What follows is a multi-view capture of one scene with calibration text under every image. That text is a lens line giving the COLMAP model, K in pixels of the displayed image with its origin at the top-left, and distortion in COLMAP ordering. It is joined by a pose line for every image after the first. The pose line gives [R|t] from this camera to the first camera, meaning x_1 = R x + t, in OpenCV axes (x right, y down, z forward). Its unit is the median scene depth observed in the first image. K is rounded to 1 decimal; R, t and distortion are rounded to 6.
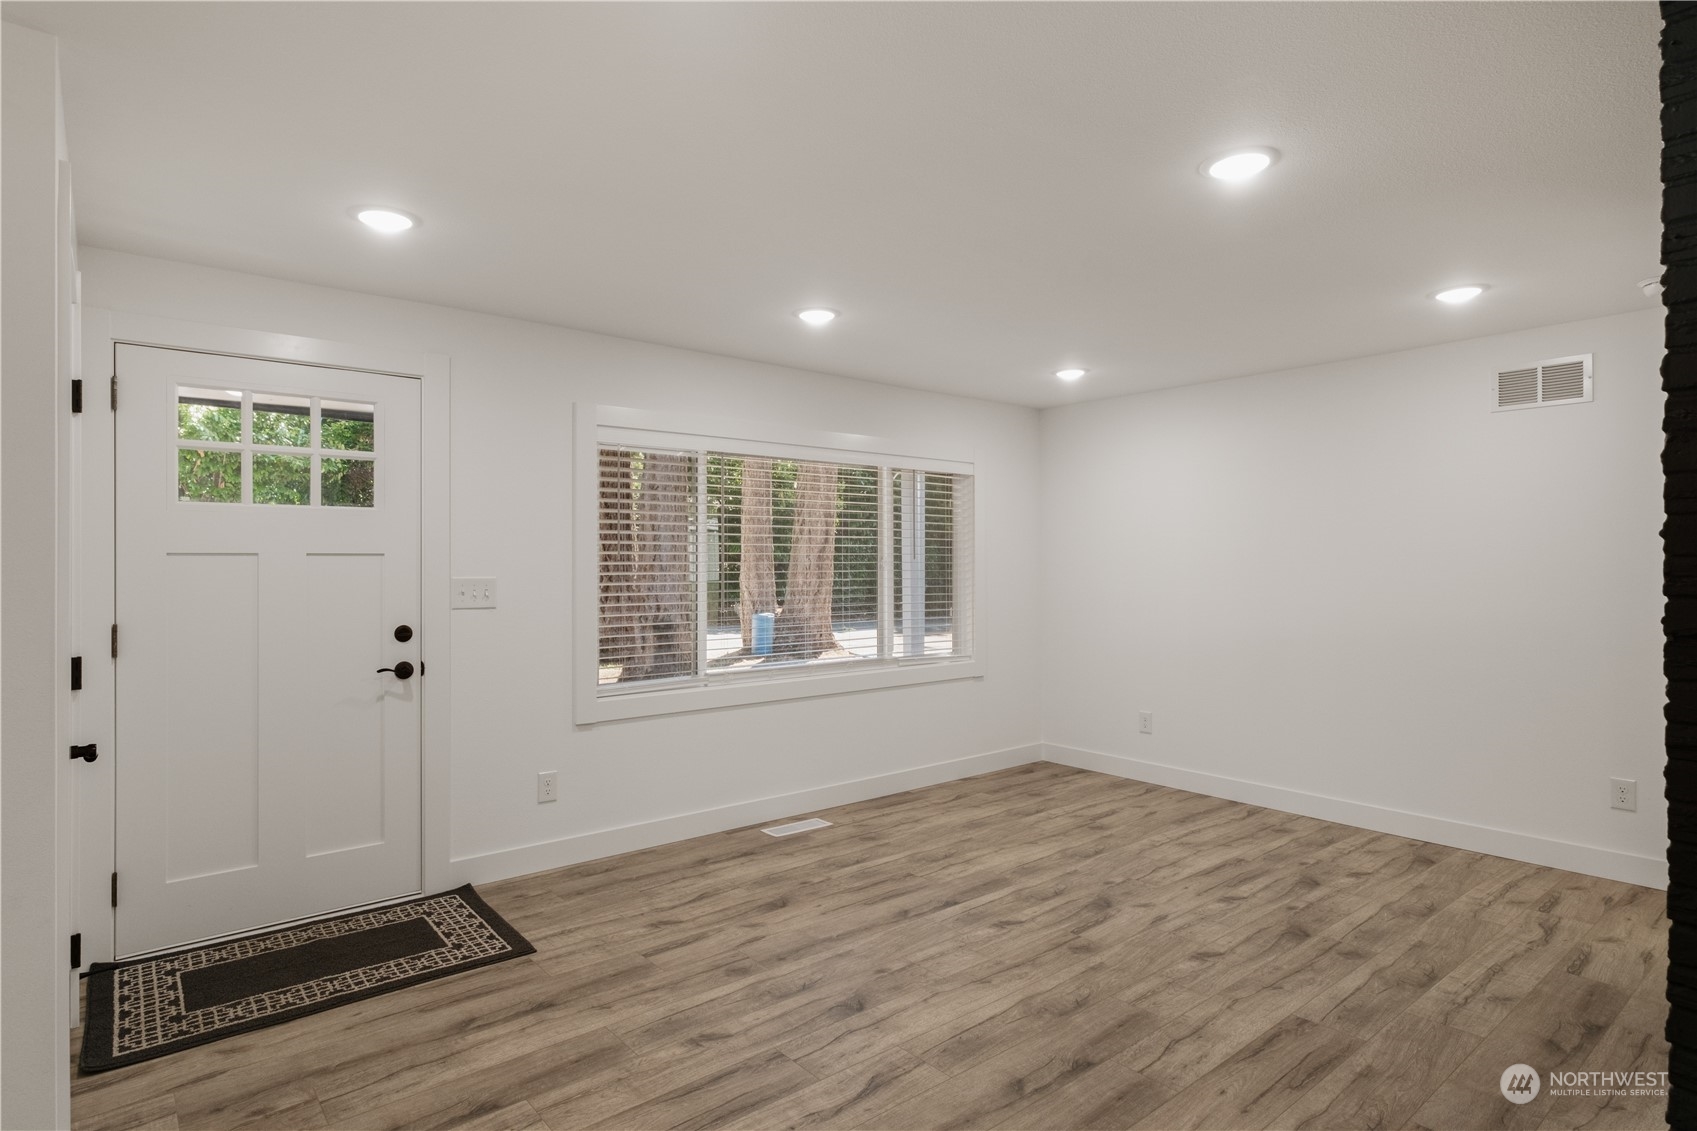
lens RADIAL K [[893.7, 0, 848.0], [0, 893.7, 578.0], [0, 0, 1]] dist [-0.004254, 0.001285]
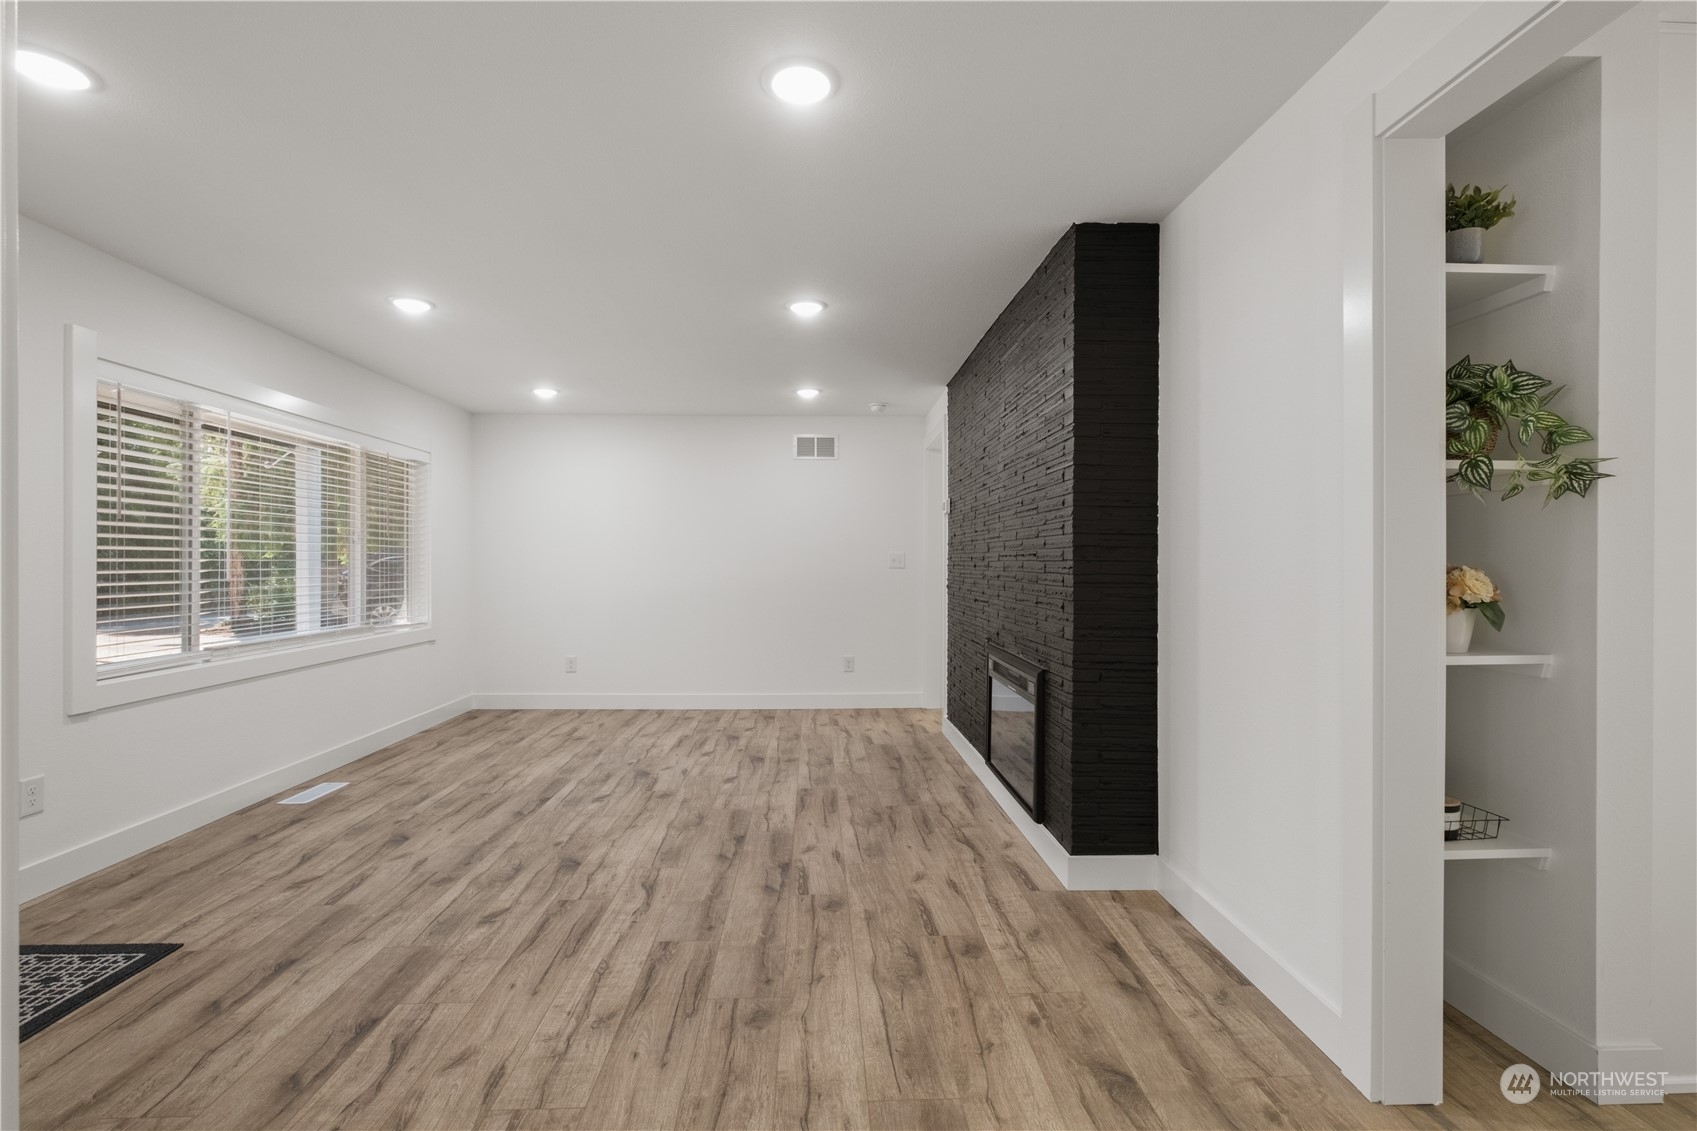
lens RADIAL K [[742.3, 0, 840.7], [0, 742.3, 560.2], [0, 0, 1]] dist [-0.003011, -0.001002]
pose [[0.617870, 0.002786, 0.786275, -0.494327], [0.009535, 0.999894, -0.011035, 0.043124], [-0.786222, 0.014315, 0.617778, 0.014335]]
